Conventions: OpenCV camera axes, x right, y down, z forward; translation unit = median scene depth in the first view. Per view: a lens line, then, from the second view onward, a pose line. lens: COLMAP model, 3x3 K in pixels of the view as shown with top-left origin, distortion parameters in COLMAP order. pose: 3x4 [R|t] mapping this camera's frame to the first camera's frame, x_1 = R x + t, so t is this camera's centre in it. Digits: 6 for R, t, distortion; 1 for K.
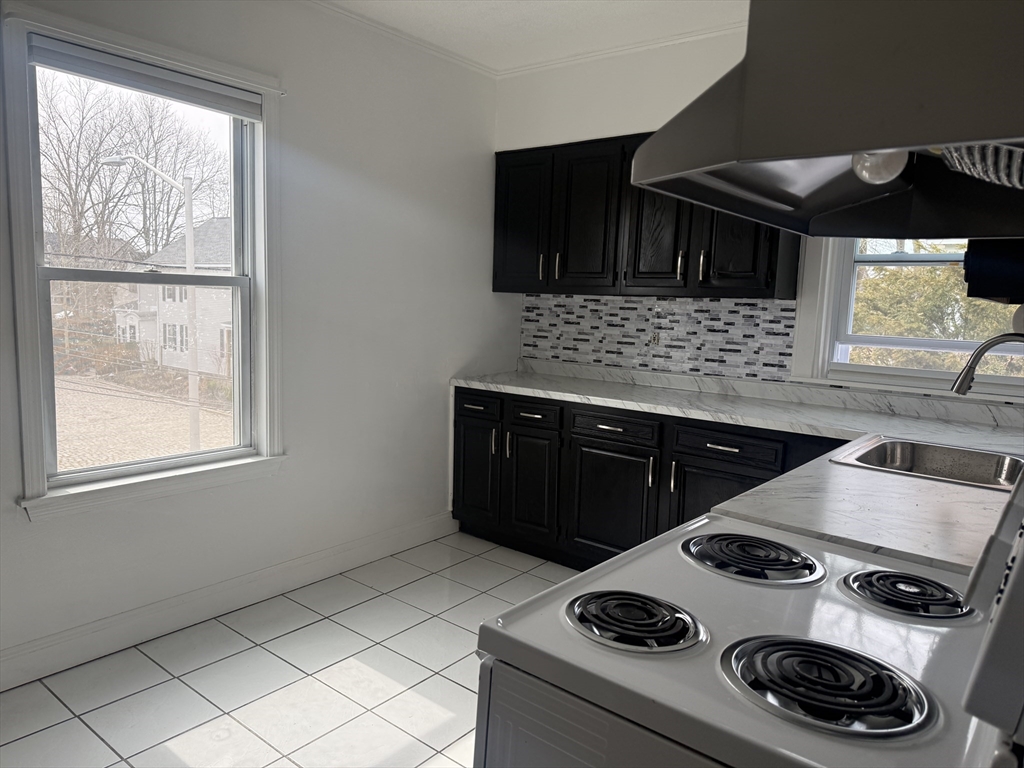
lens RADIAL K [[712.1, 0, 512.0], [0, 712.1, 384.0], [0, 0, 1]] dist [0.122163, -0.002498]
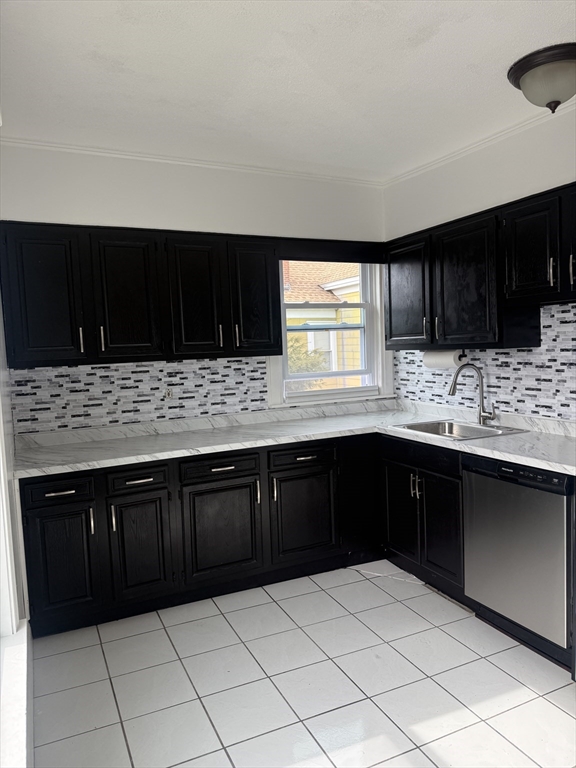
lens RADIAL K [[534.1, 0, 288.0], [0, 534.1, 384.0], [0, 0, 1]] dist [0.122163, -0.002498]
pose [[0.467375, -0.101437, 0.878221, -0.522224], [0.173575, 0.984589, 0.021349, -0.065109], [-0.866852, 0.142459, 0.477779, 0.382554]]
